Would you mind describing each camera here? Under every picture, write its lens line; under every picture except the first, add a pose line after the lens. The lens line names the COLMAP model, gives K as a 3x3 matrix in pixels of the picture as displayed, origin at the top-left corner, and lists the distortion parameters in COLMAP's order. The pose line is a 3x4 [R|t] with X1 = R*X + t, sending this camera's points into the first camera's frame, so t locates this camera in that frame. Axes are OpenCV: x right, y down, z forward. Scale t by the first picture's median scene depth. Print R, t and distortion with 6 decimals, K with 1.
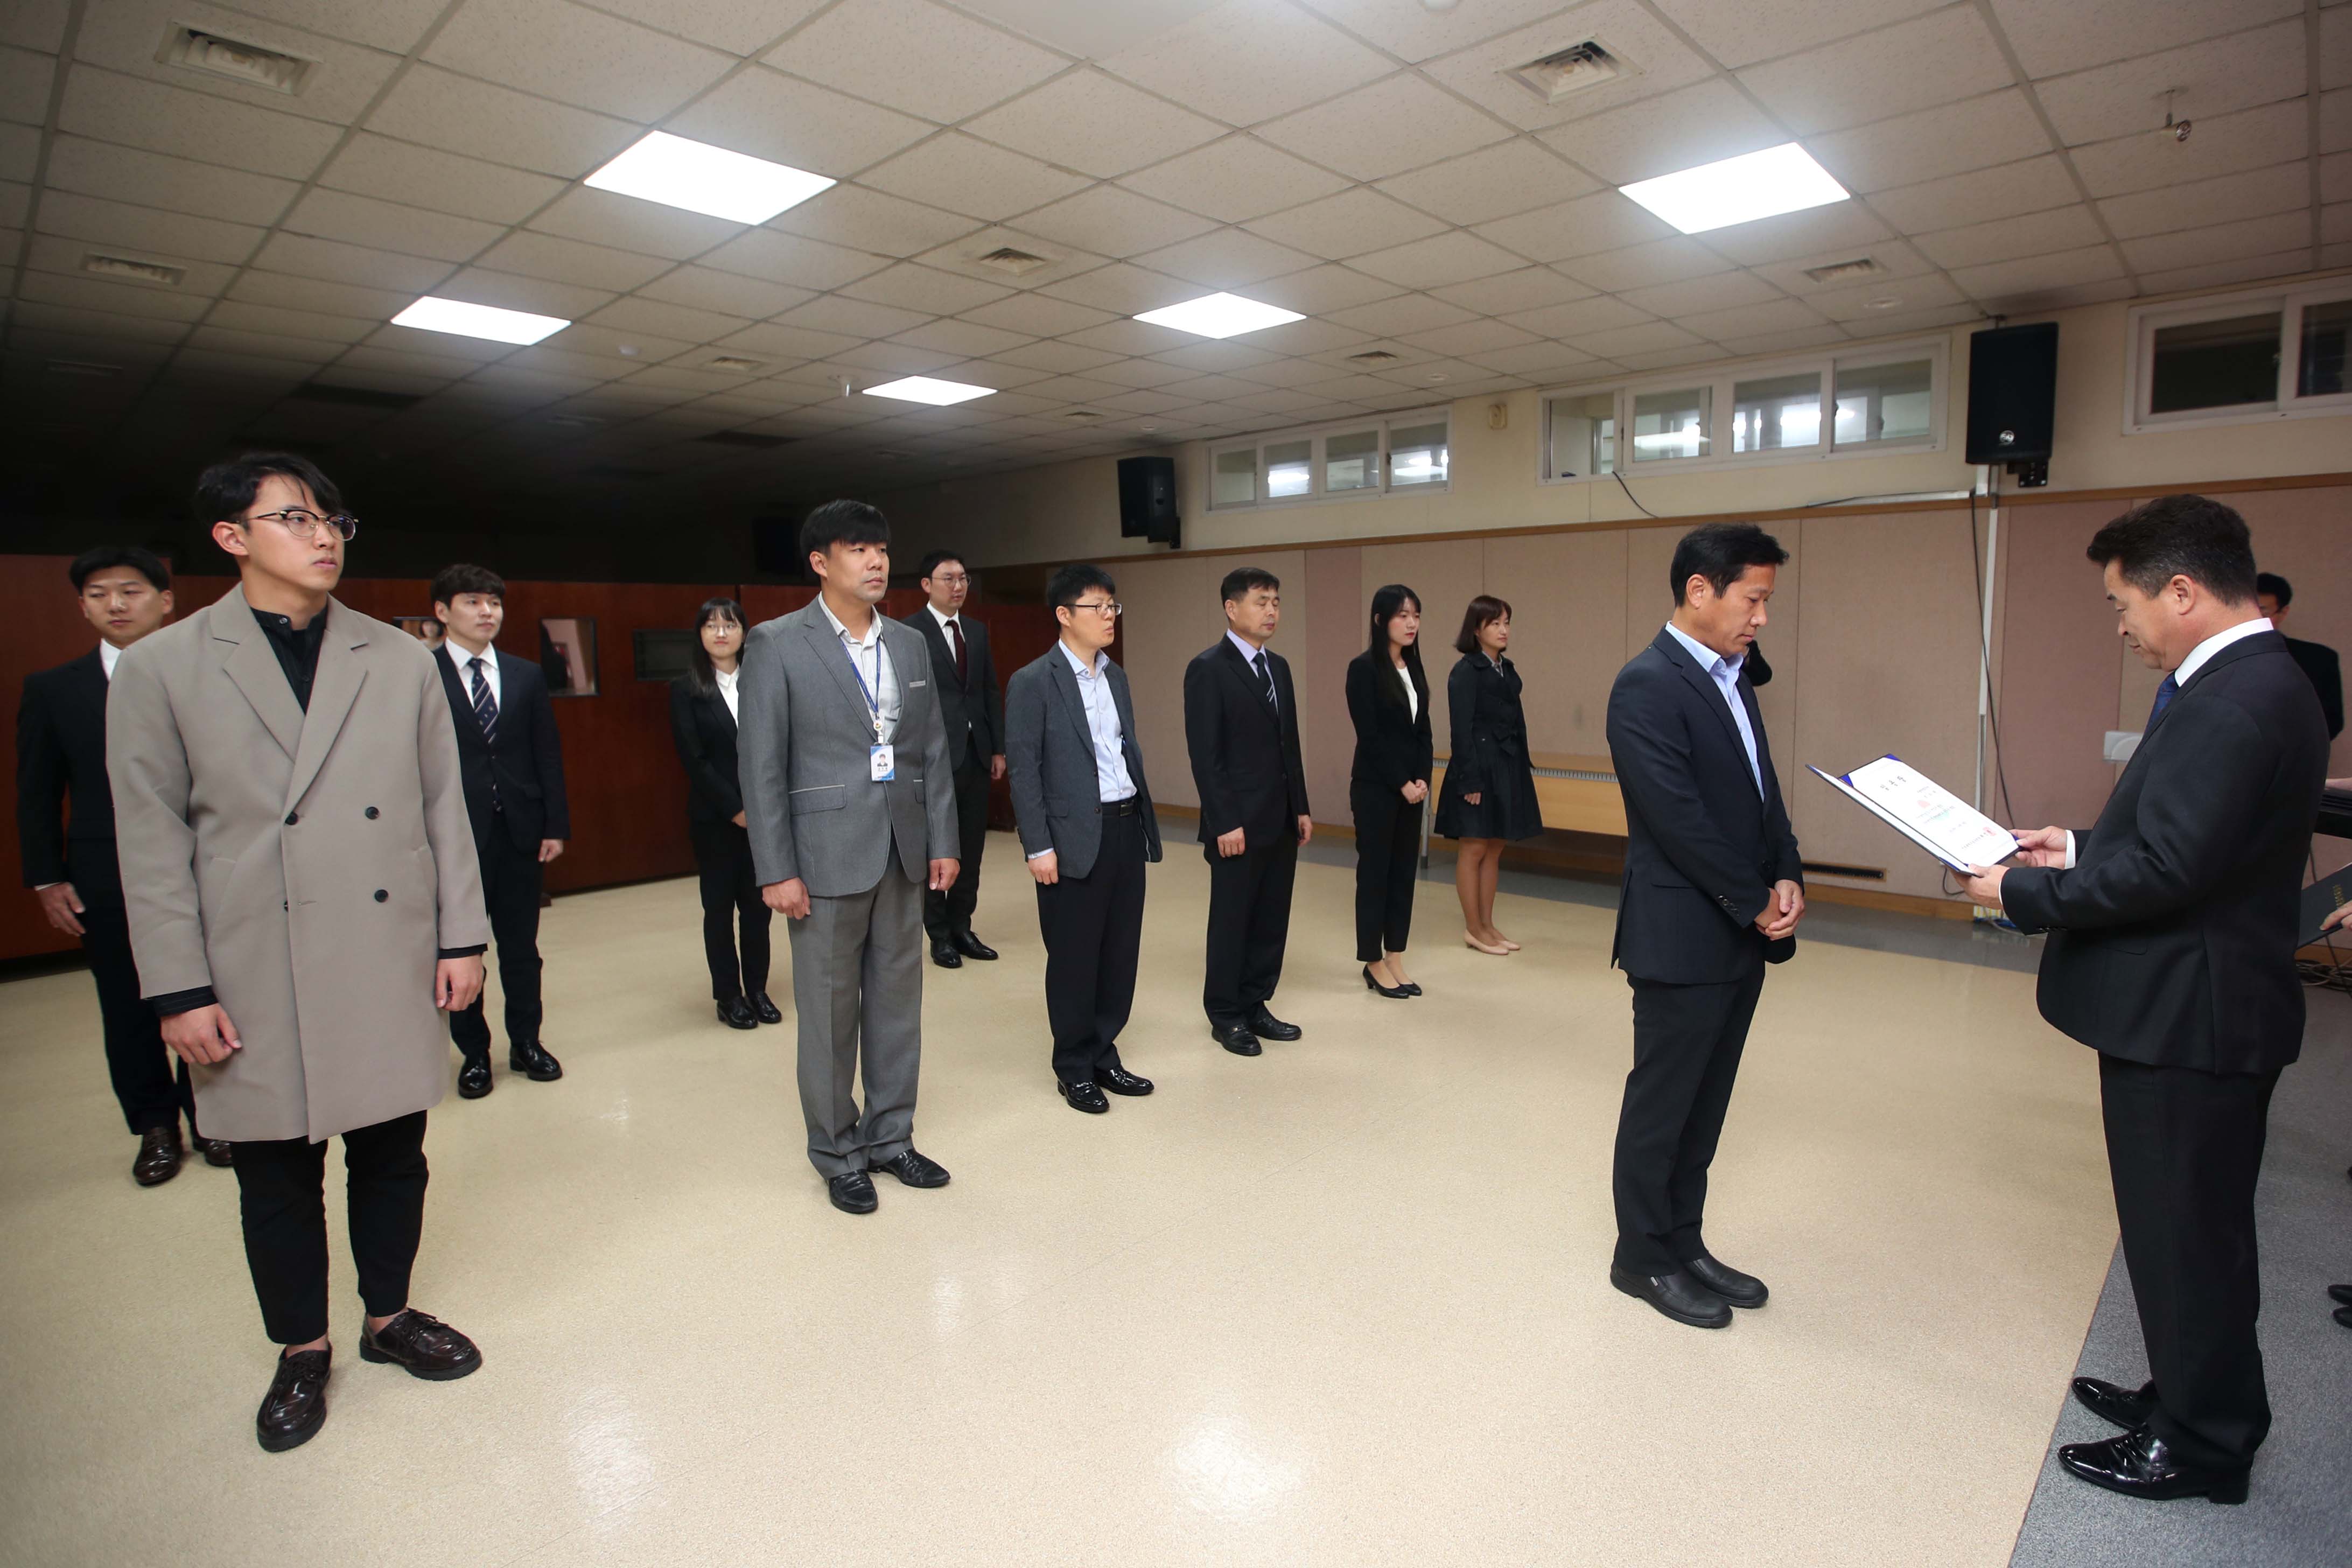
lens RADIAL K [[1237.3, 0, 1188.0], [0, 1237.3, 761.0], [0, 0, 1]] dist [-0.052461, 0.014323]
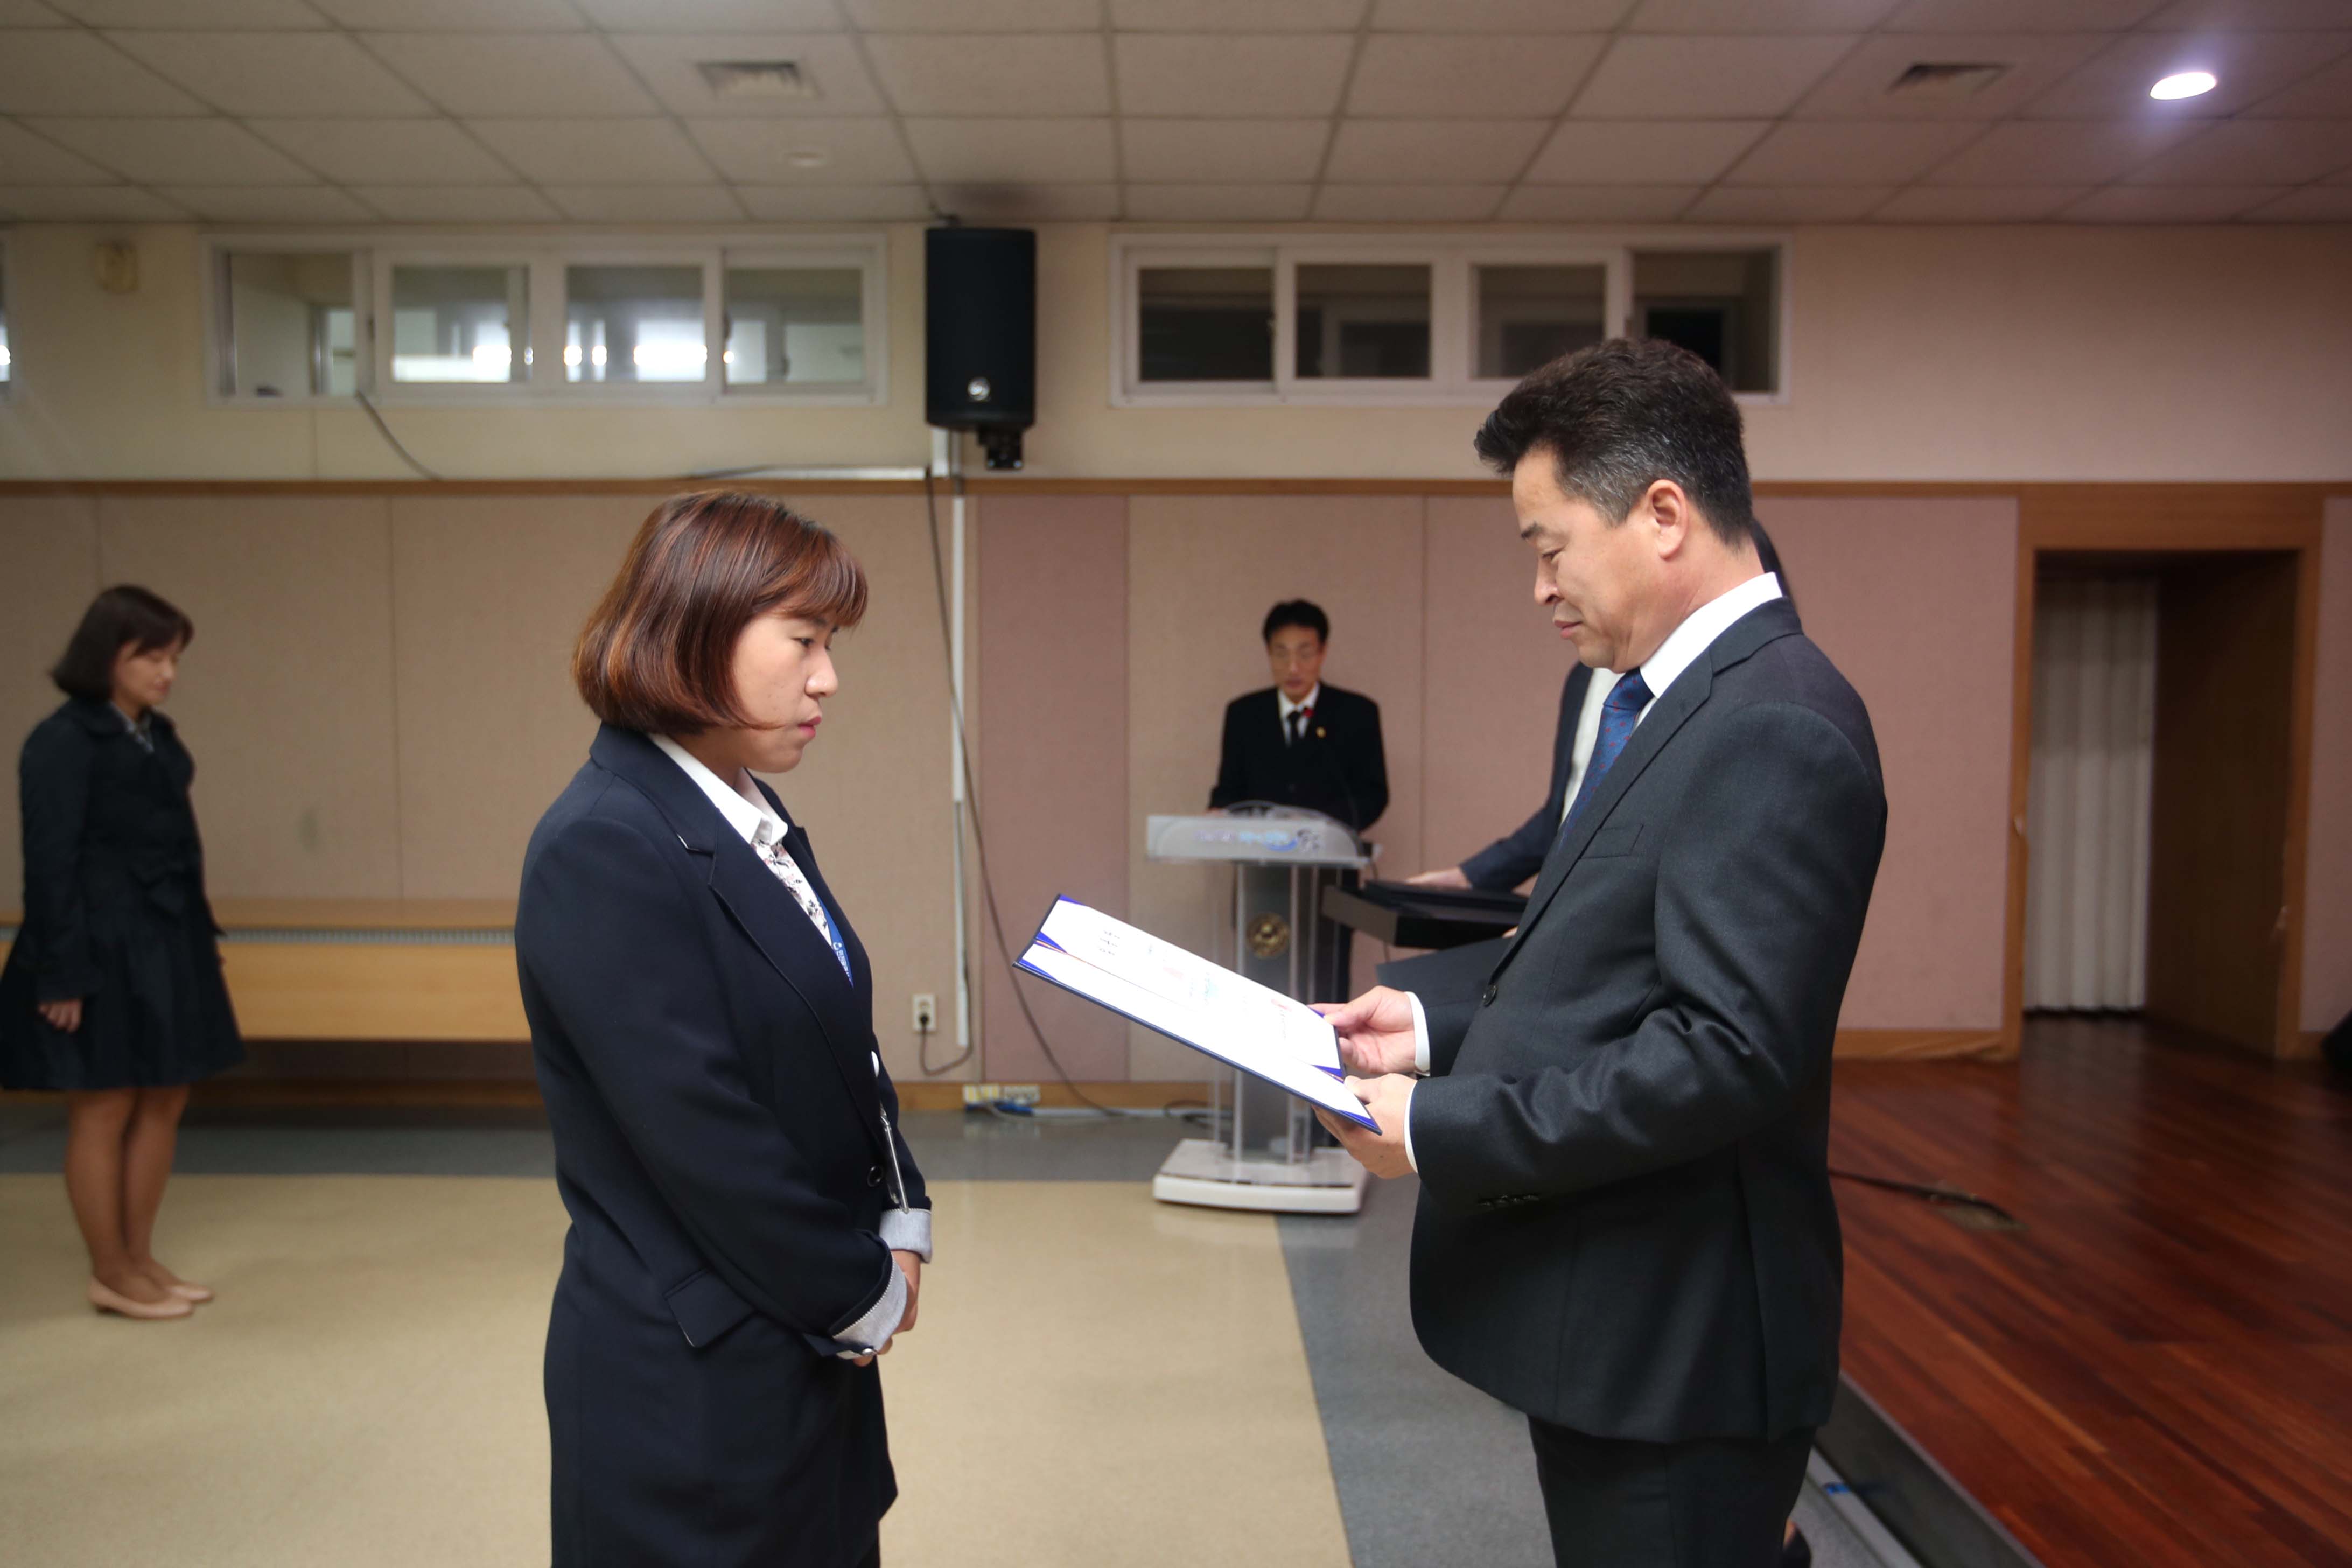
lens RADIAL K [[1779.8, 0, 1193.3], [0, 1779.8, 782.2], [0, 0, 1]] dist [-0.023575, 0.021306]
pose [[0.704551, -0.021927, 0.709314, 0.051757], [0.067680, 0.997043, -0.036403, -0.003963], [-0.706418, 0.073654, 0.703952, 0.234473]]
